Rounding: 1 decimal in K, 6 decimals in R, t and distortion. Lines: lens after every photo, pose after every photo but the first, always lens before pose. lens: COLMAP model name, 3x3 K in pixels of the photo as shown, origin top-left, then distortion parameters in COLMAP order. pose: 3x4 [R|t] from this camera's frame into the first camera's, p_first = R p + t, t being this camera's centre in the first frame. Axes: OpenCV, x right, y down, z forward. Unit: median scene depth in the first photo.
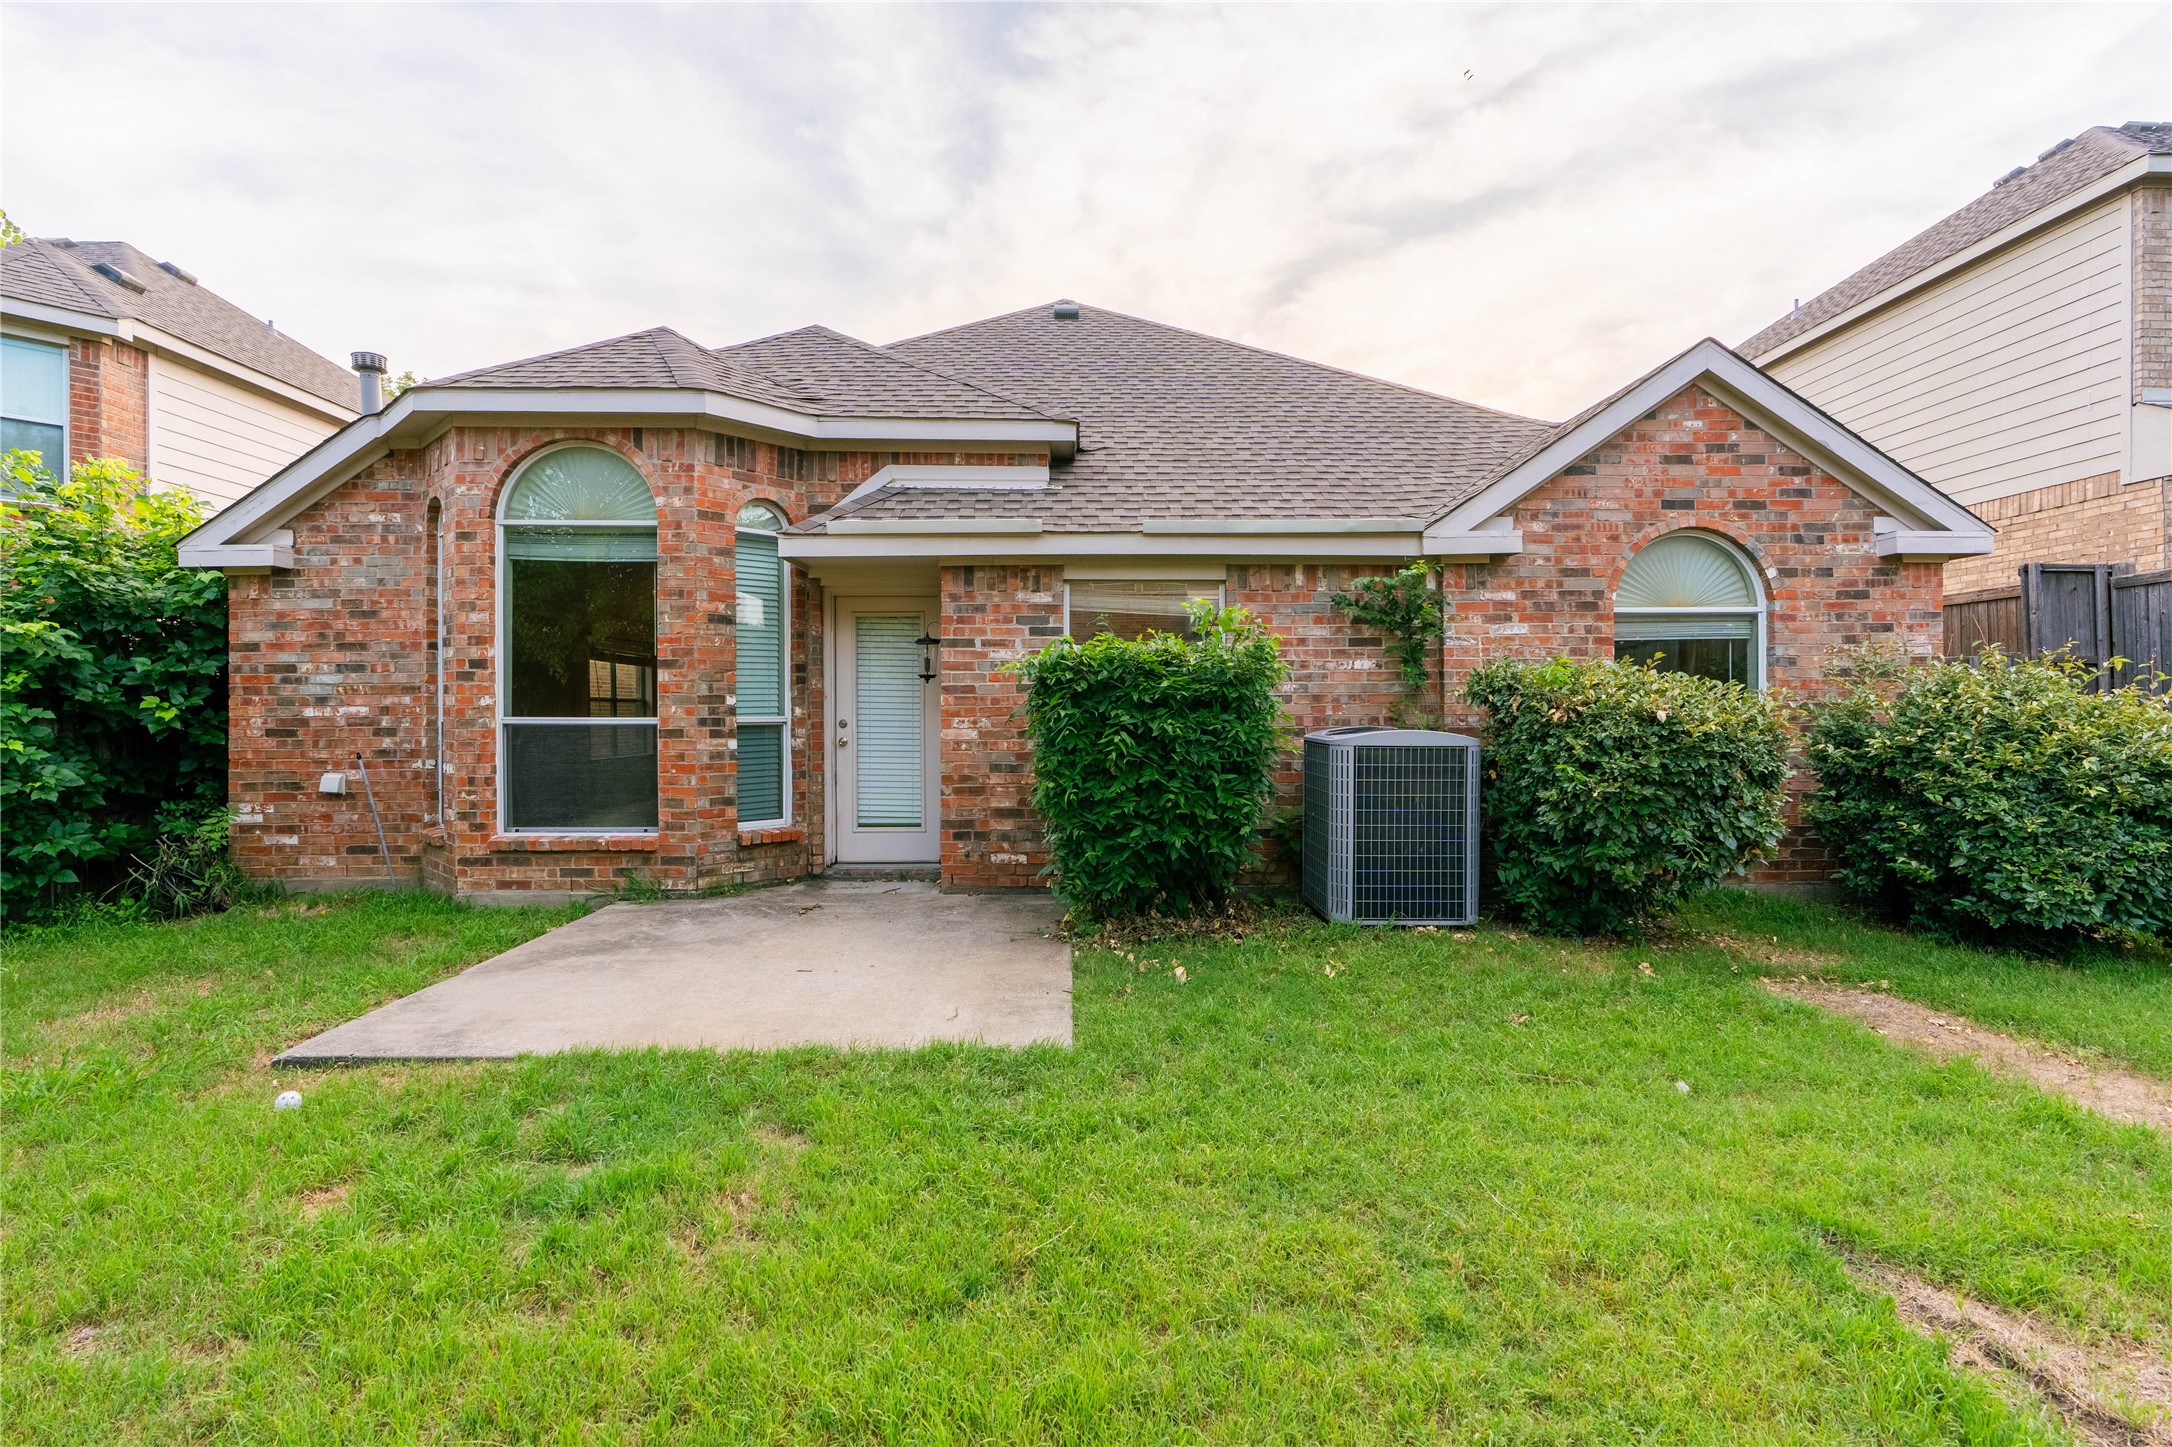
lens RADIAL K [[973.3, 0, 1094.3], [0, 973.3, 715.3], [0, 0, 1]] dist [-0.011099, 0.005859]
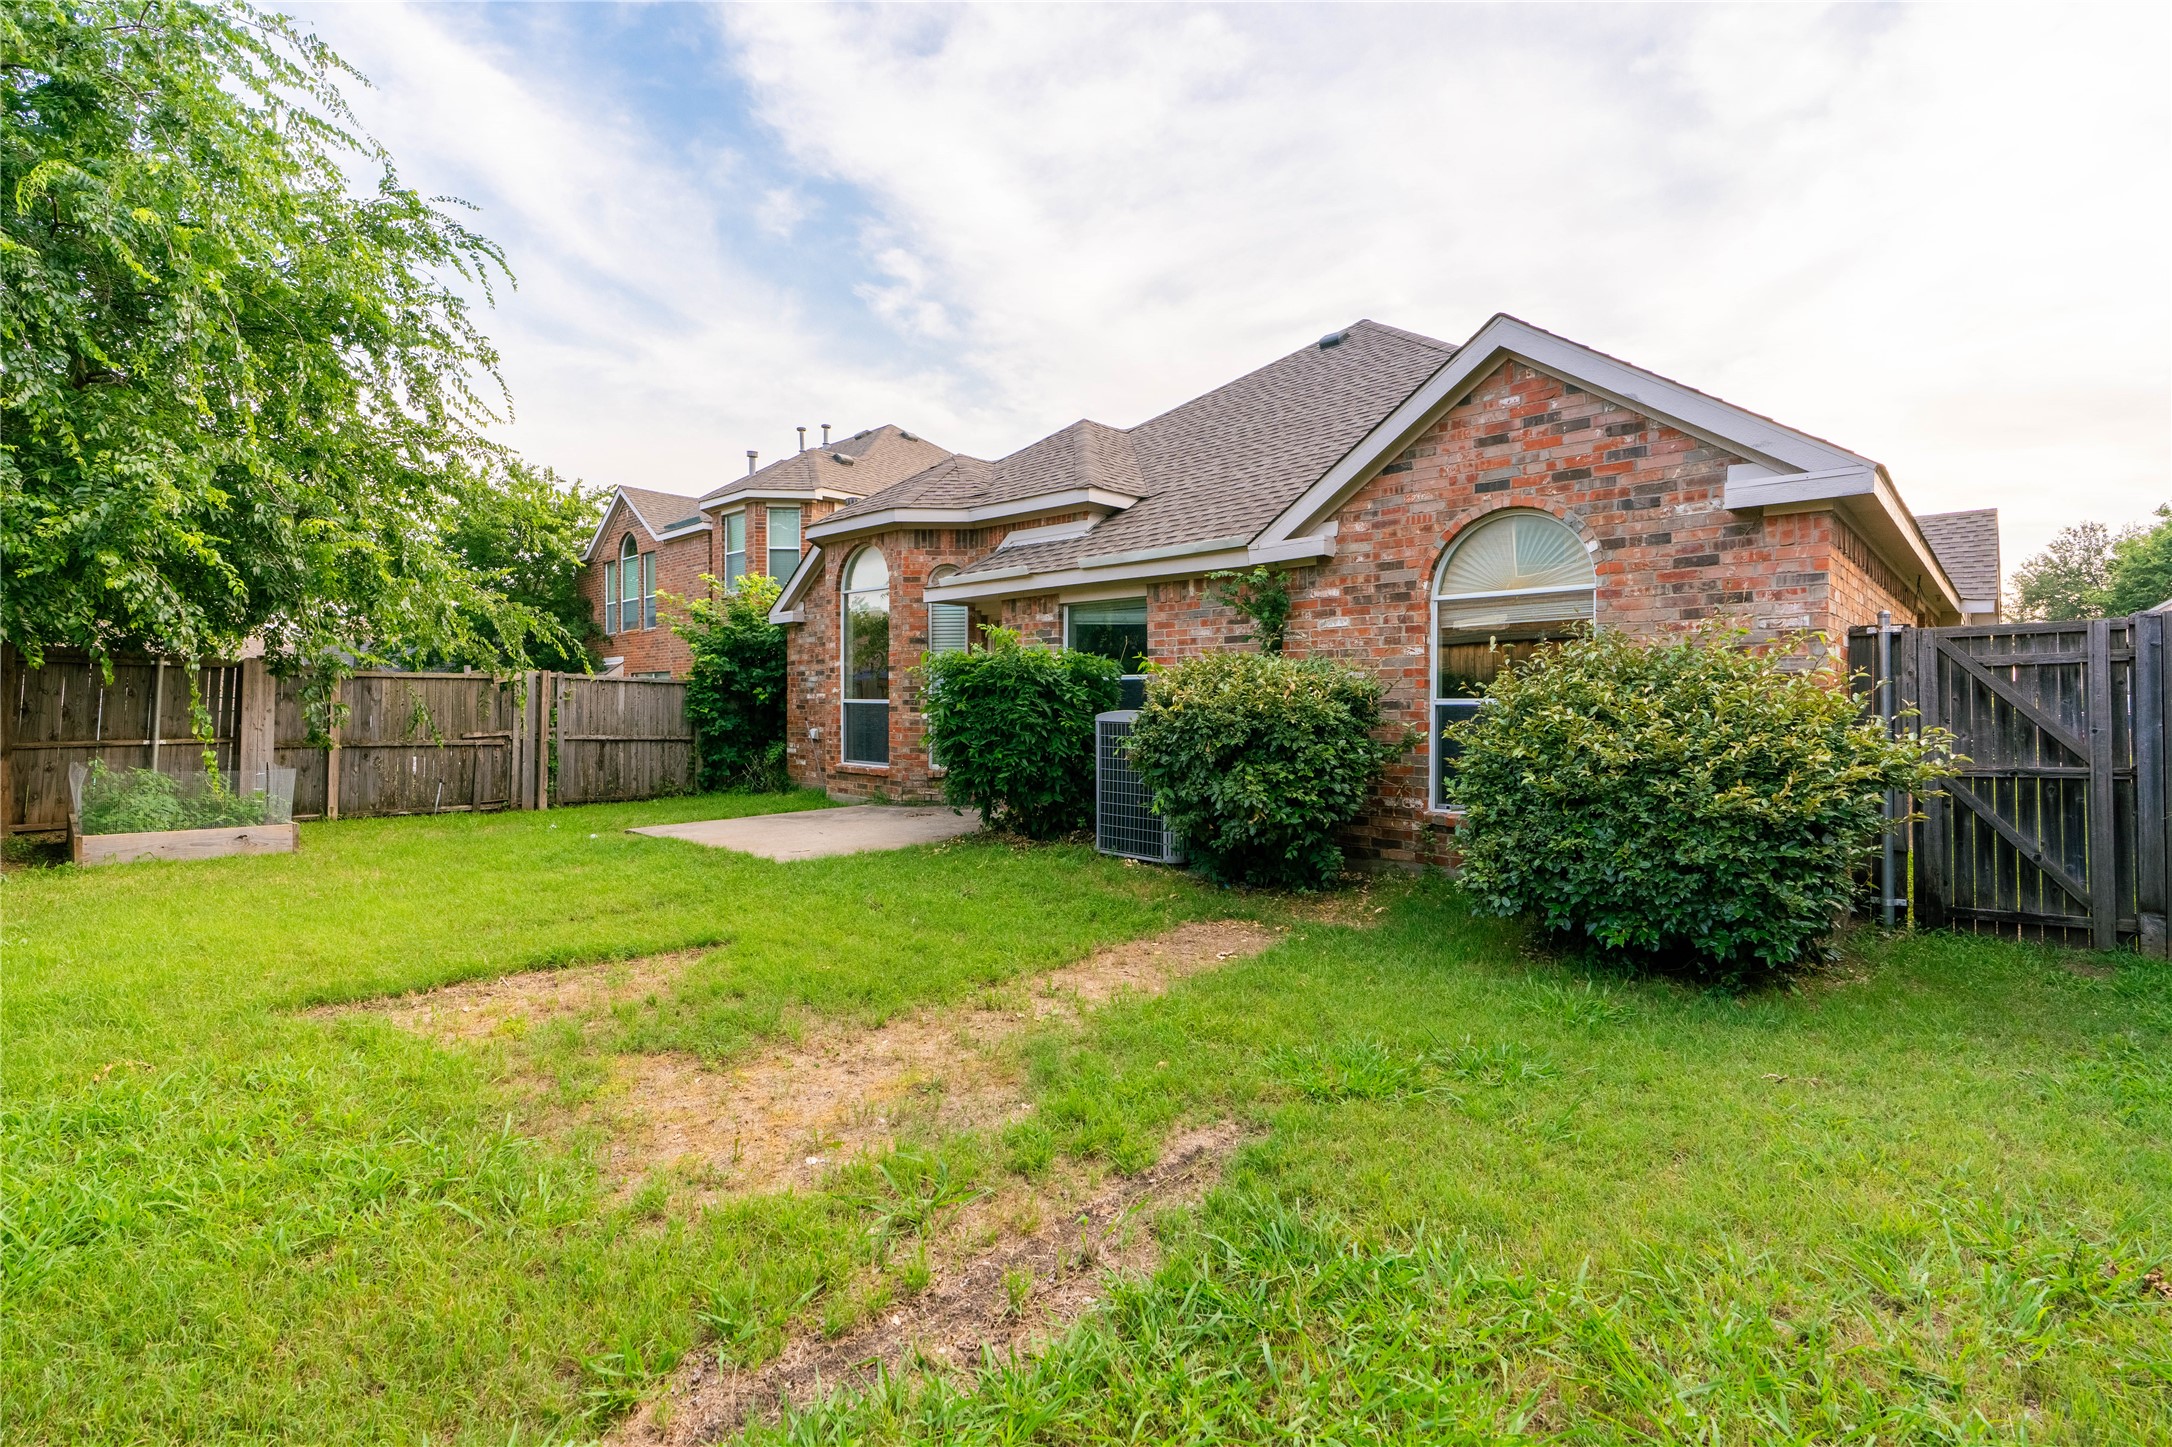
lens RADIAL K [[973.3, 0, 1094.3], [0, 973.3, 715.3], [0, 0, 1]] dist [-0.011099, 0.005859]
pose [[0.717338, 0.014964, -0.696564, 1.001216], [-0.005854, 0.999863, 0.015451, 0.001384], [0.696700, -0.007006, 0.717328, 0.013128]]
